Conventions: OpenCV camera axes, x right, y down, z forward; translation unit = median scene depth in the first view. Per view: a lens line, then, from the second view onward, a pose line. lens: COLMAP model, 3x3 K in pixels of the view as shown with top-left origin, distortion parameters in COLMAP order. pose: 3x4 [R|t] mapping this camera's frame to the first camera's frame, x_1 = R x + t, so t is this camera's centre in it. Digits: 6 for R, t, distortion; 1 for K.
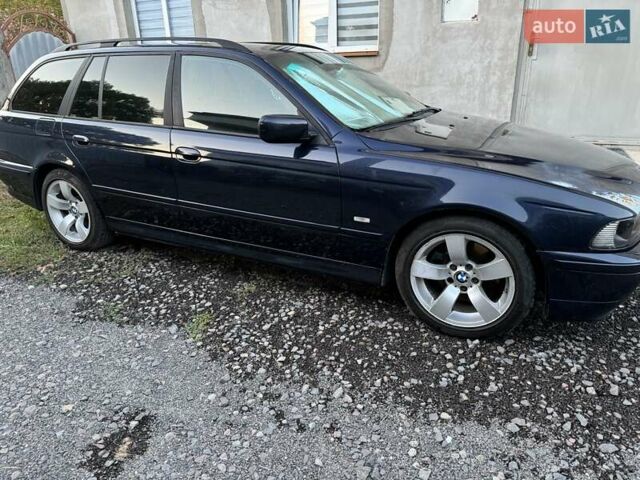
lens RADIAL K [[459.8, 0, 322.9], [0, 459.8, 235.4], [0, 0, 1]] dist [0.029998, -0.036030]
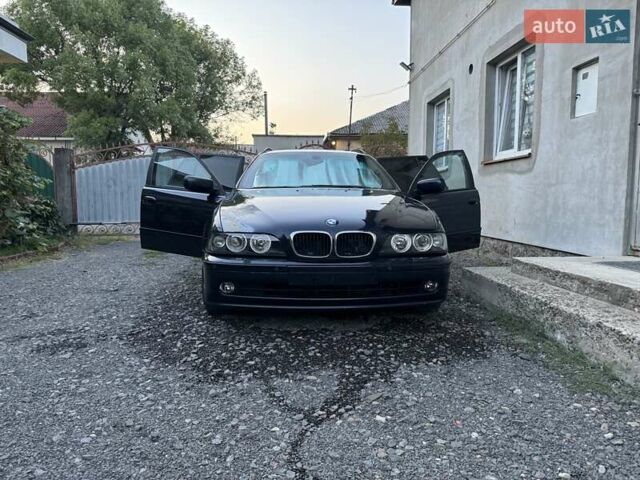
lens RADIAL K [[459.8, 0, 321.3], [0, 459.8, 239.5], [0, 0, 1]] dist [0.029998, -0.036030]
pose [[0.507035, 0.094093, -0.856774, 0.861694], [-0.308570, 0.947957, -0.078503, -0.002460], [0.804798, 0.304179, 0.509681, 0.204642]]
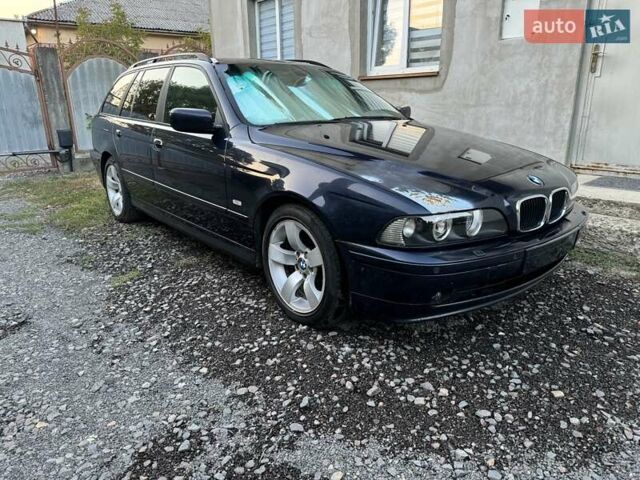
lens RADIAL K [[459.8, 0, 320.5], [0, 459.8, 237.4], [0, 0, 1]] dist [0.029998, -0.036030]
pose [[0.919068, 0.122967, -0.374424, 0.340334], [-0.145988, 0.988714, -0.033633, 0.027749], [0.366063, 0.085573, 0.926647, 0.020220]]
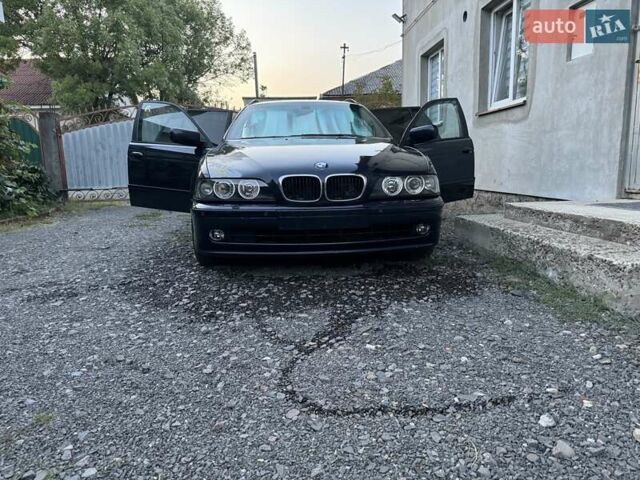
lens RADIAL K [[459.8, 0, 320.8], [0, 459.8, 242.4], [0, 0, 1]] dist [0.029998, -0.036030]
pose [[0.516149, 0.146379, -0.843898, 0.862483], [-0.285226, 0.958425, -0.008208, 0.024326], [0.807611, 0.244938, 0.536441, 0.223167]]
